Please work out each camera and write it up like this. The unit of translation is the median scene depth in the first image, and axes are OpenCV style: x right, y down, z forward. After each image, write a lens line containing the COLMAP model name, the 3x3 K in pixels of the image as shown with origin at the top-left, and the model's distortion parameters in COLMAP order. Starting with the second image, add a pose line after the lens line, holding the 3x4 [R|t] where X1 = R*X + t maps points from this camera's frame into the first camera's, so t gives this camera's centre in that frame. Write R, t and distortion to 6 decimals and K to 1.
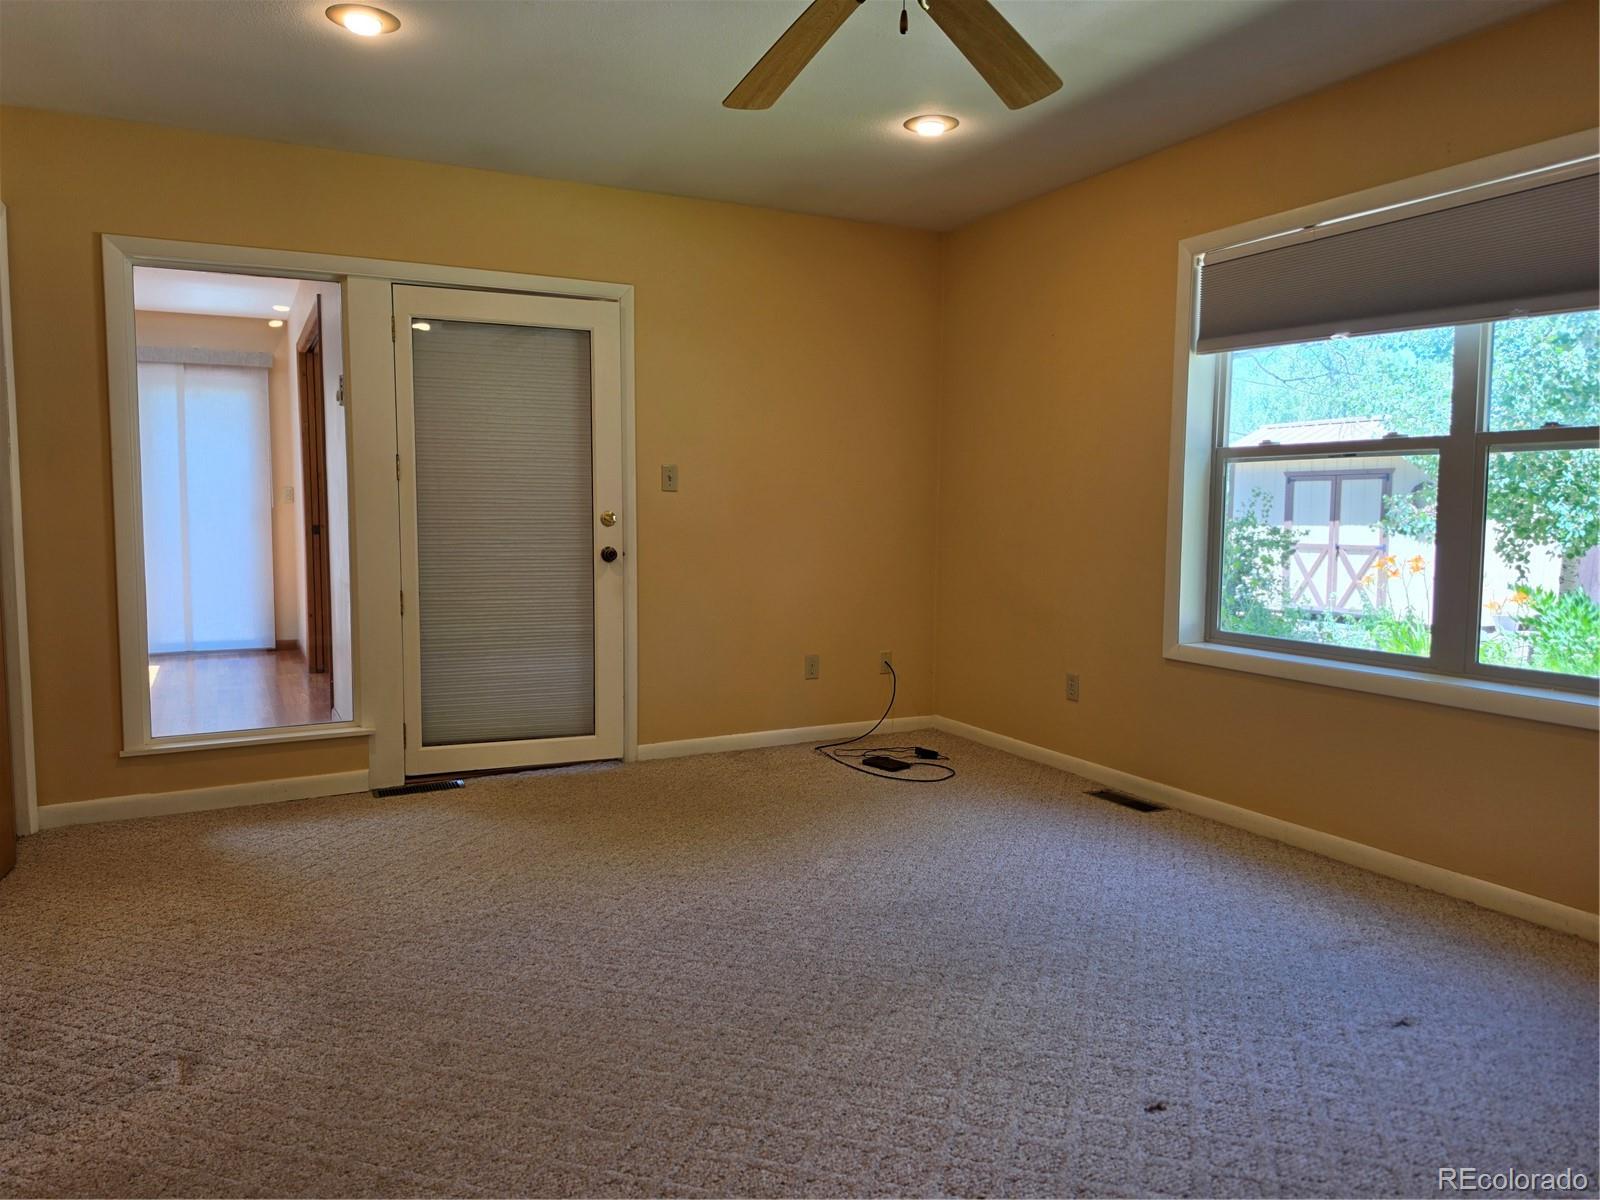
lens RADIAL K [[1116.1, 0, 788.0], [0, 1116.1, 601.3], [0, 0, 1]] dist [0.066895, -0.081935]
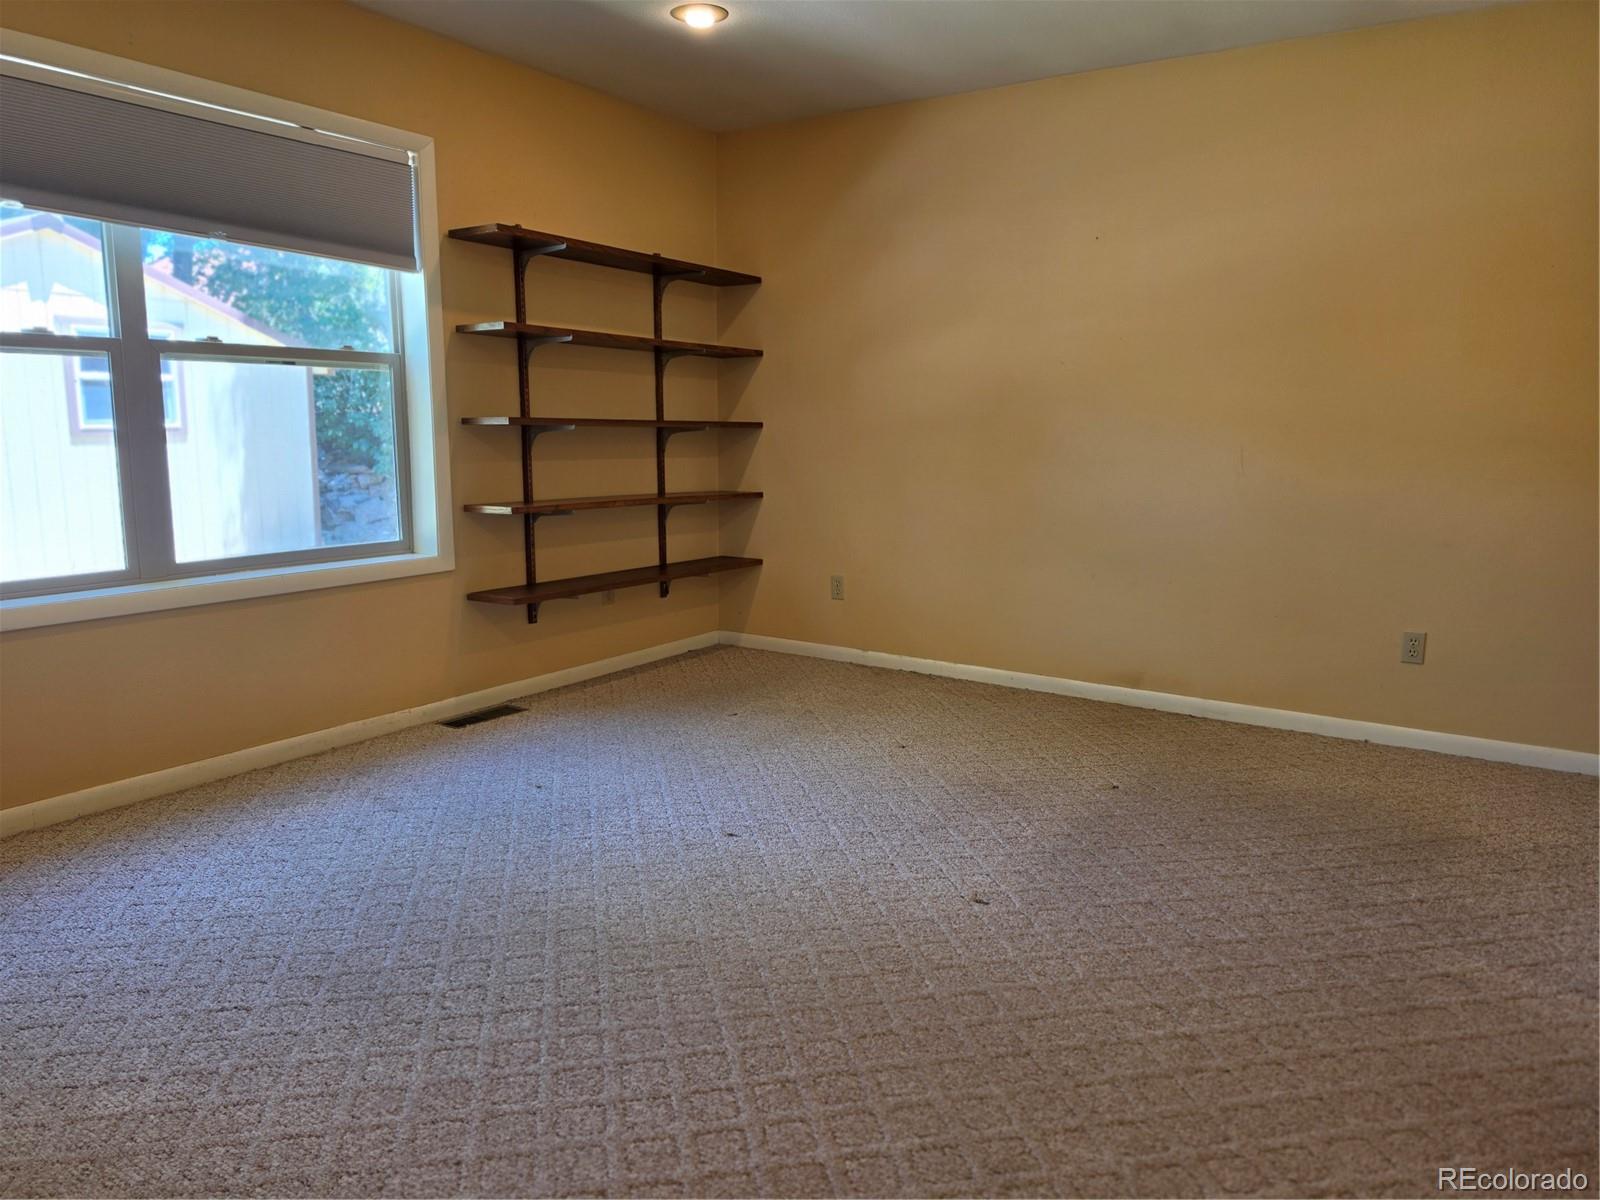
lens RADIAL K [[1116.1, 0, 795.8], [0, 1116.1, 597.6], [0, 0, 1]] dist [0.066895, -0.081935]
pose [[-0.498200, -0.141197, 0.855488, -0.583086], [0.070302, 0.976825, 0.202164, -0.086752], [-0.864207, 0.160861, -0.476728, 1.019219]]
